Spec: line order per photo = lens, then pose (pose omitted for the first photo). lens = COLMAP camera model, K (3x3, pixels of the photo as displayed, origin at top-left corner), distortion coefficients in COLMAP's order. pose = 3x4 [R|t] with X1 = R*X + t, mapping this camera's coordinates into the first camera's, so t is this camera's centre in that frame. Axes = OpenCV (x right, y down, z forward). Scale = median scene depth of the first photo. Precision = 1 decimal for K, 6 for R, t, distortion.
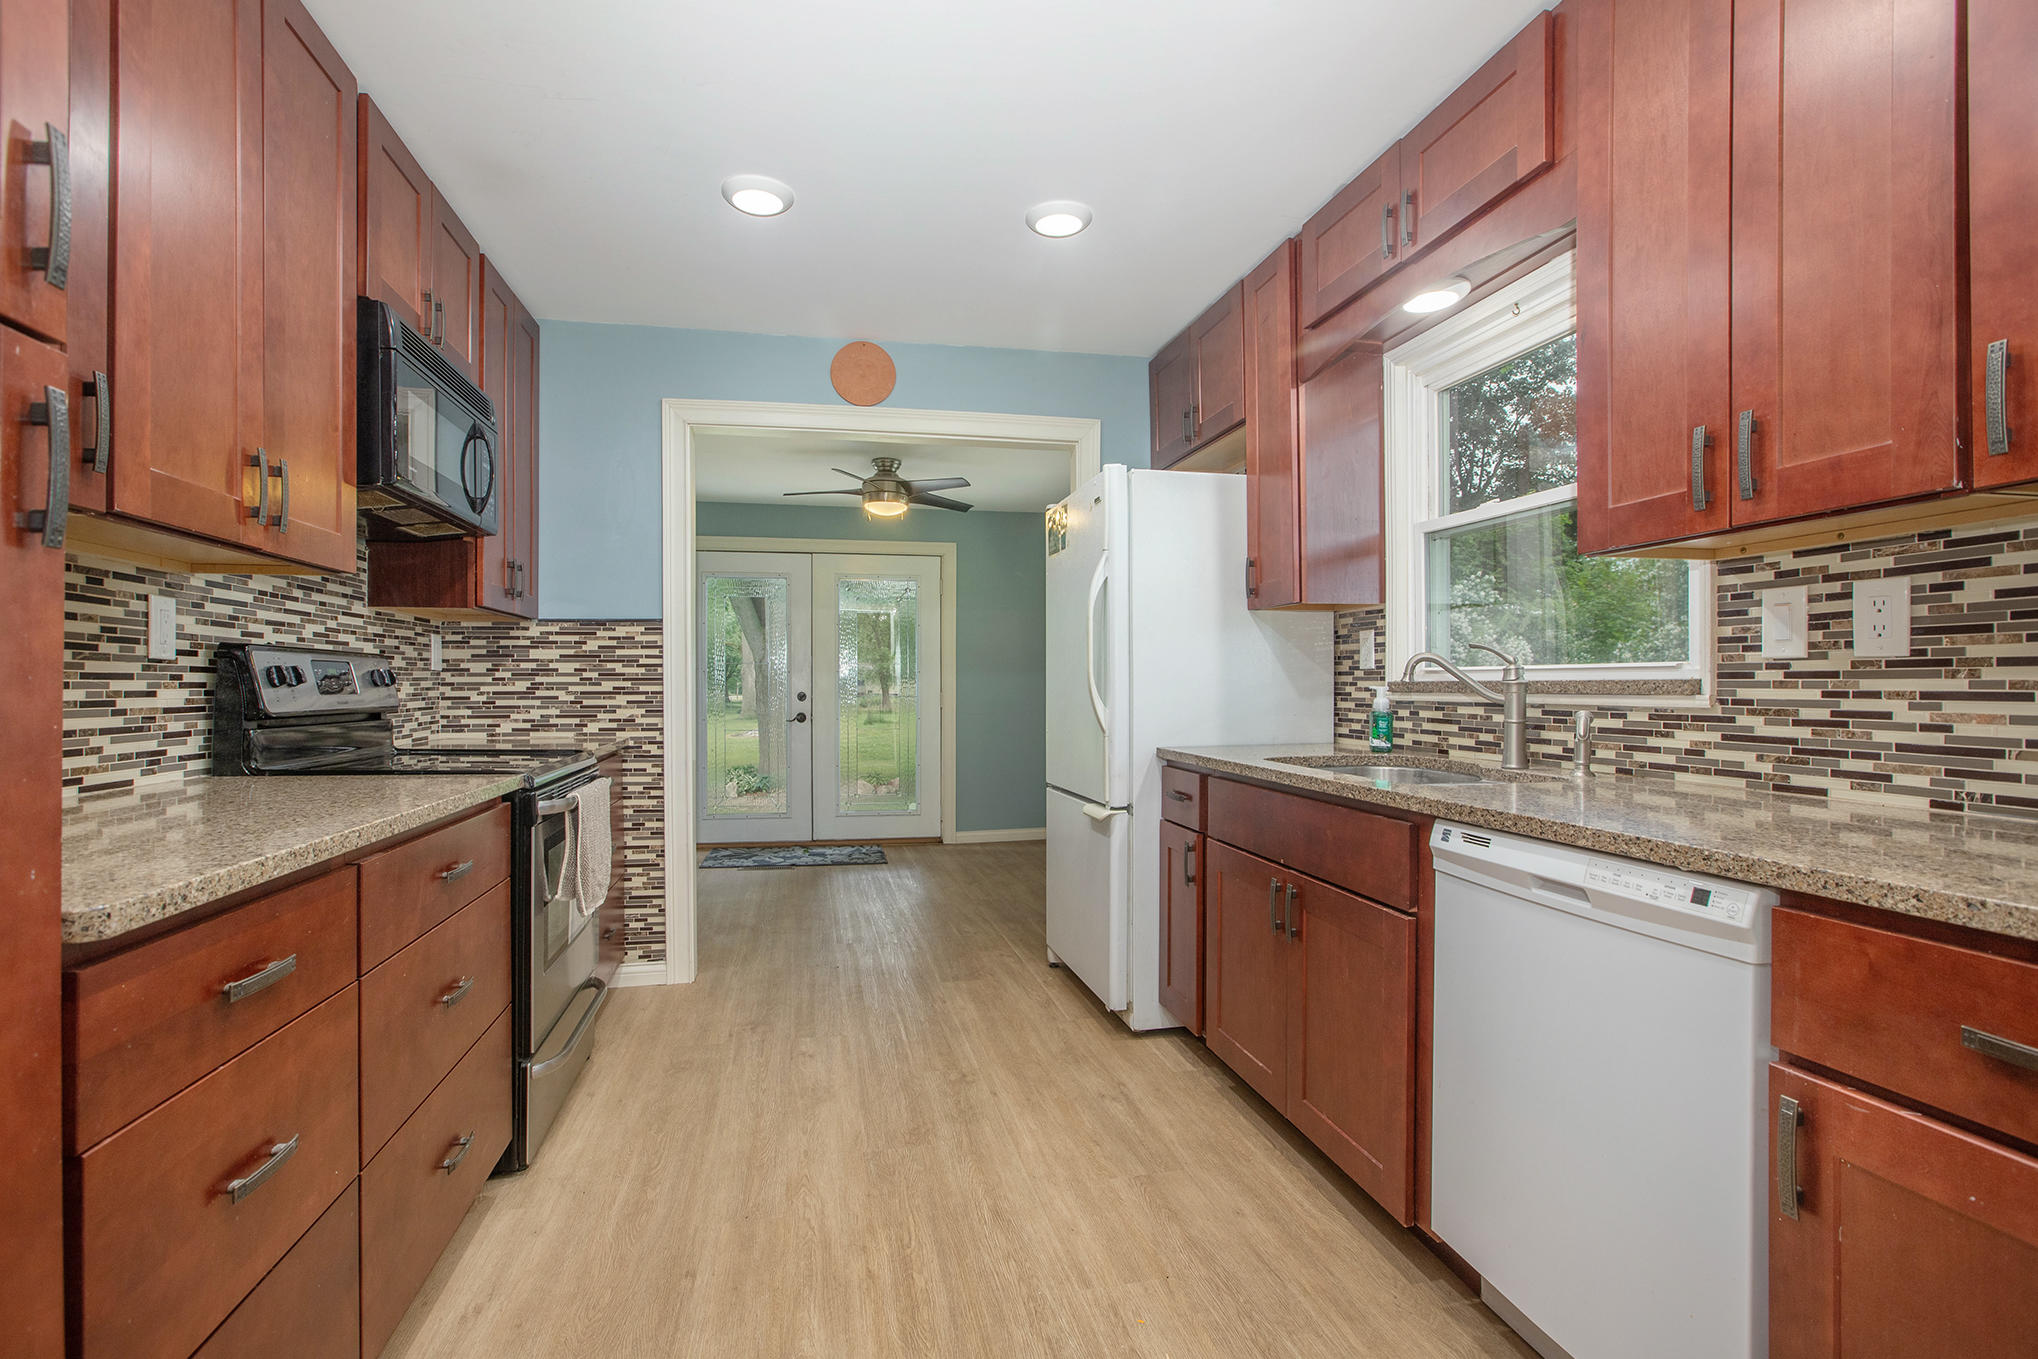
lens RADIAL K [[966.2, 0, 994.8], [0, 966.2, 678.4], [0, 0, 1]] dist [-0.016863, 0.000330]
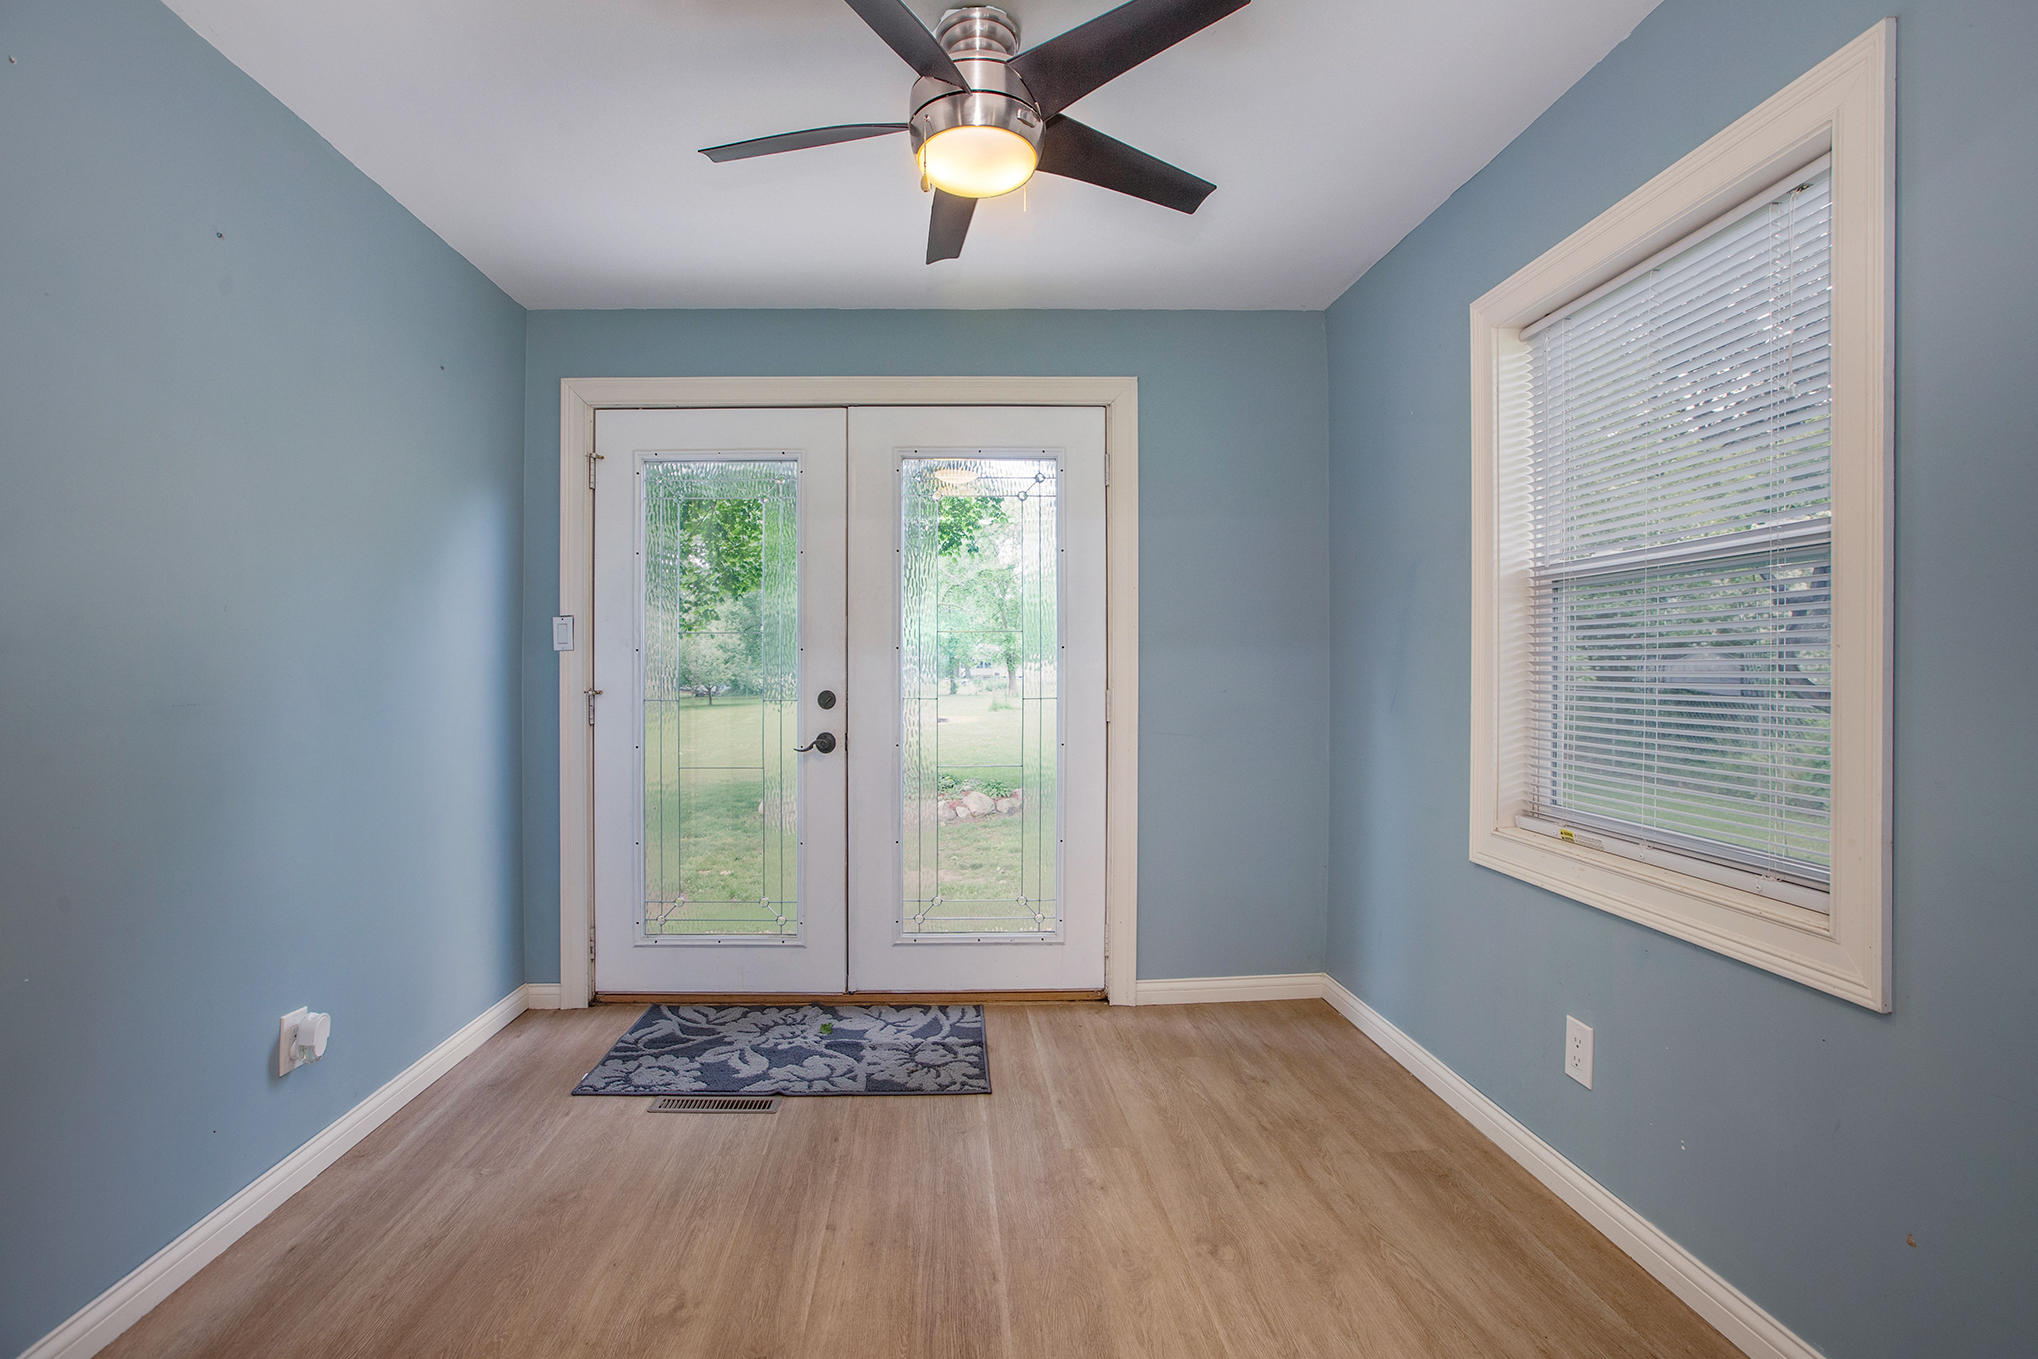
lens RADIAL K [[966.2, 0, 994.8], [0, 966.2, 678.4], [0, 0, 1]] dist [-0.016863, 0.000330]
pose [[0.991353, -0.001543, -0.131211, -0.046779], [0.004064, 0.999812, 0.018943, -0.002203], [0.131157, -0.019313, 0.991173, 0.512942]]
